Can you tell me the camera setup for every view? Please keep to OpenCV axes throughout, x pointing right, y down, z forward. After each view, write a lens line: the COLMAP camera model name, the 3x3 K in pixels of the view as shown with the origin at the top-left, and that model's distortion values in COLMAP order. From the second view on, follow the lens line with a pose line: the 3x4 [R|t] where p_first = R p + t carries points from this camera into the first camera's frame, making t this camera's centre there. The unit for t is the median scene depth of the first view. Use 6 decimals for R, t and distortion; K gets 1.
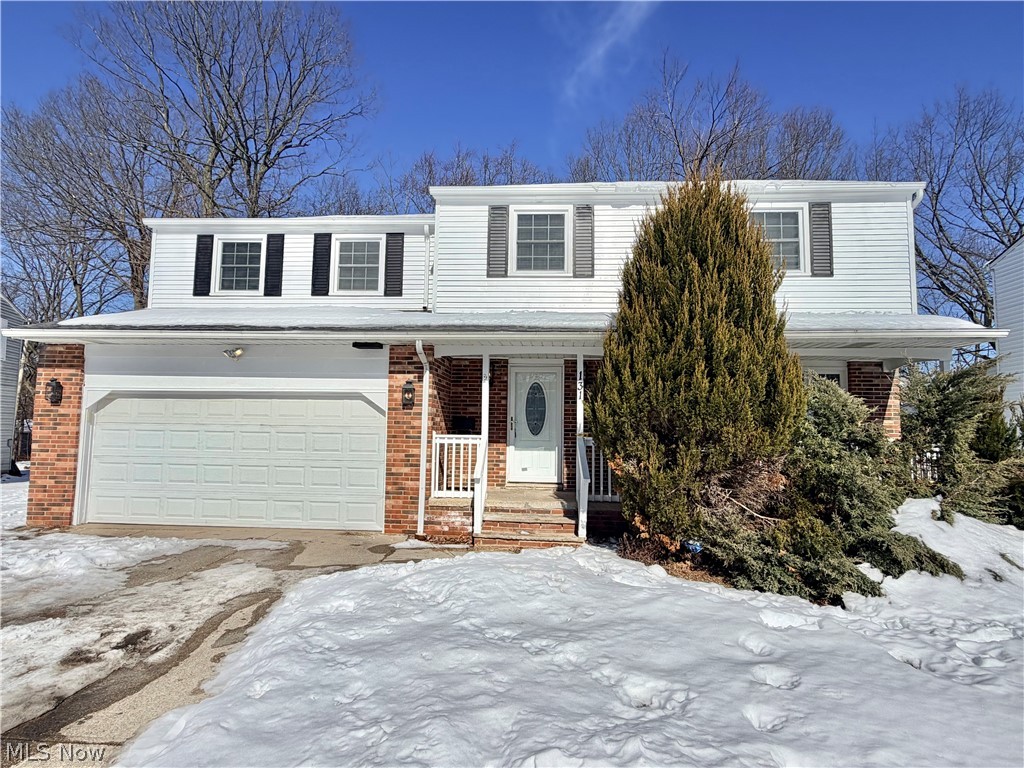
lens RADIAL K [[562.2, 0, 512.0], [0, 562.2, 384.0], [0, 0, 1]] dist [0.001402, 0.000615]
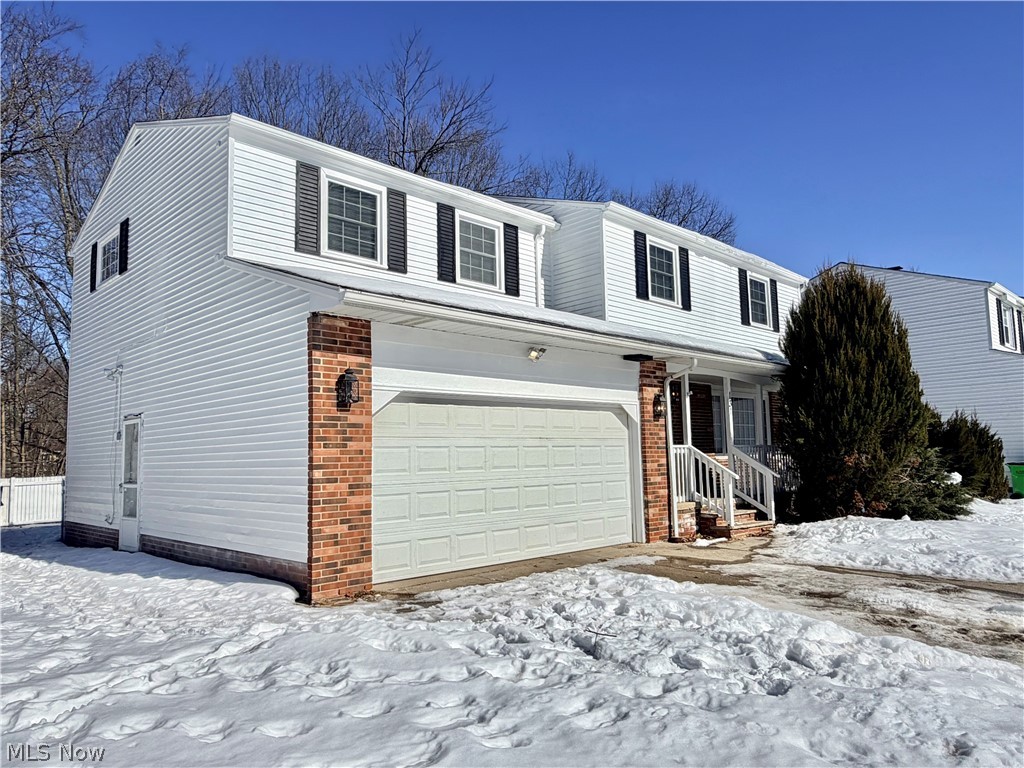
lens RADIAL K [[714.5, 0, 511.7], [0, 714.5, 390.2], [0, 0, 1]] dist [0.001134, 0.000185]
pose [[0.662108, 0.041892, 0.748236, -1.303336], [-0.032499, 0.999102, -0.027179, 0.030816], [-0.748703, -0.006321, 0.662875, 0.306325]]
